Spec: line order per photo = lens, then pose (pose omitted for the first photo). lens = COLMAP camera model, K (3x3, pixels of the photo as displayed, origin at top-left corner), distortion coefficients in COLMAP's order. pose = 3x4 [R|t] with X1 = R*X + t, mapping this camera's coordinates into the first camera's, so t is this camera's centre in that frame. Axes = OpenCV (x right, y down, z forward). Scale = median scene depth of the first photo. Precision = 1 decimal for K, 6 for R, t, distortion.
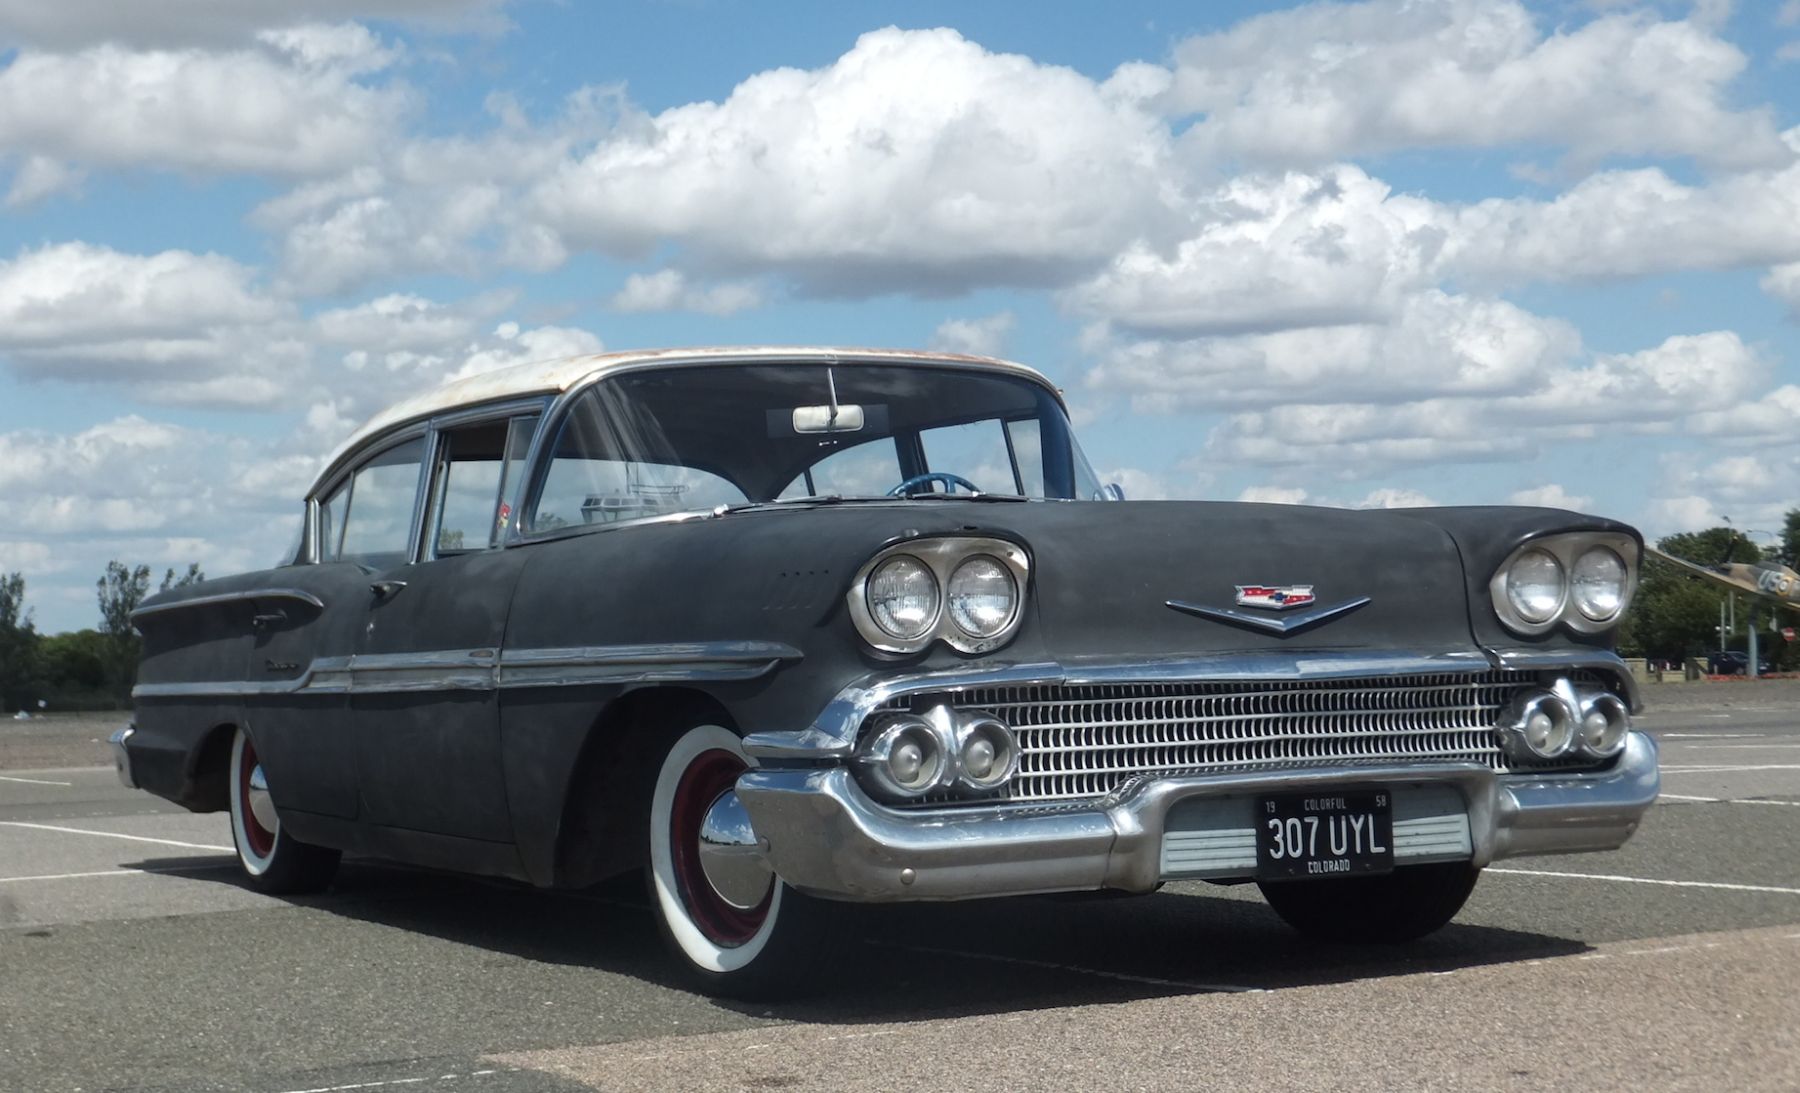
lens RADIAL K [[3061.7, 0, 899.7], [0, 3061.7, 544.3], [0, 0, 1]] dist [-0.043567, 0.000000]
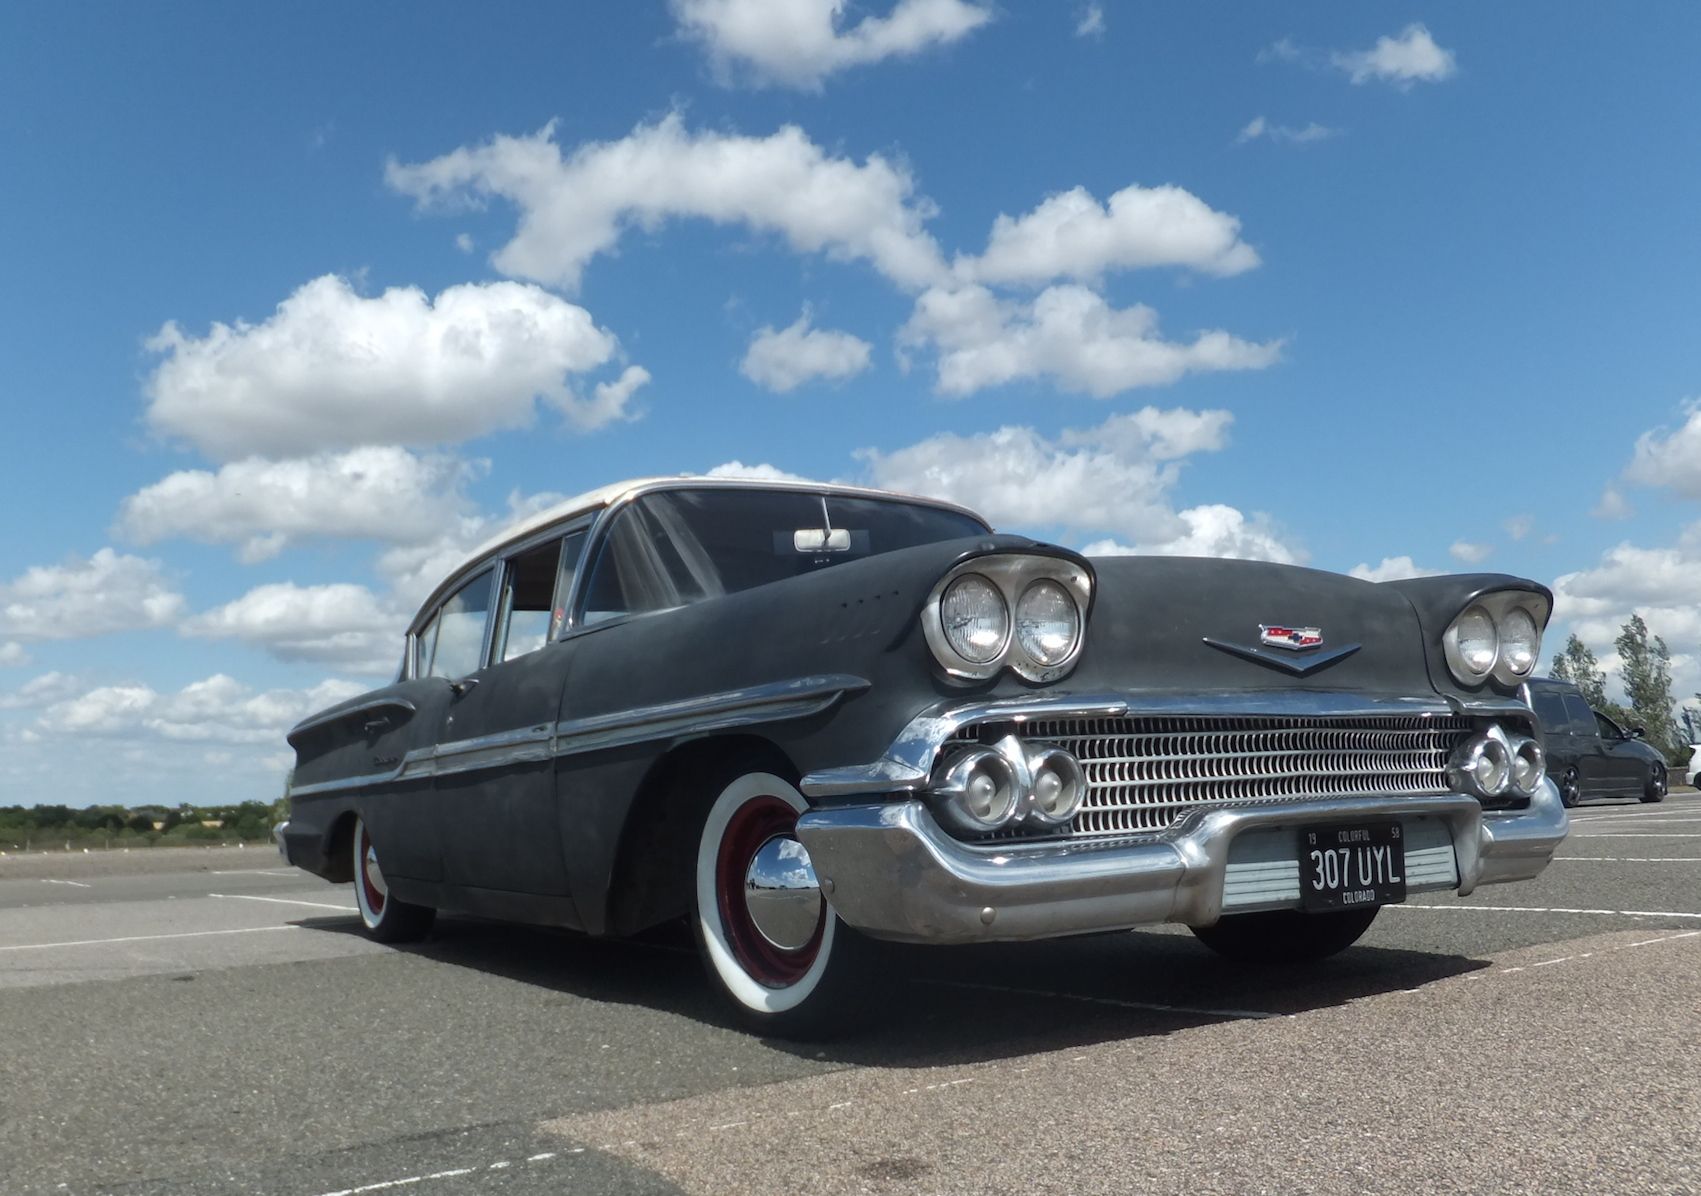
lens RADIAL K [[1530.1, 0, 732.6], [0, 1530.1, 582.9], [0, 0, 1]] dist [-0.048015, -0.004920]
pose [[0.999675, -0.022105, -0.012710, -0.061396], [0.020541, 0.993468, -0.112245, 0.052103], [0.015108, 0.111947, 0.993599, 0.467136]]
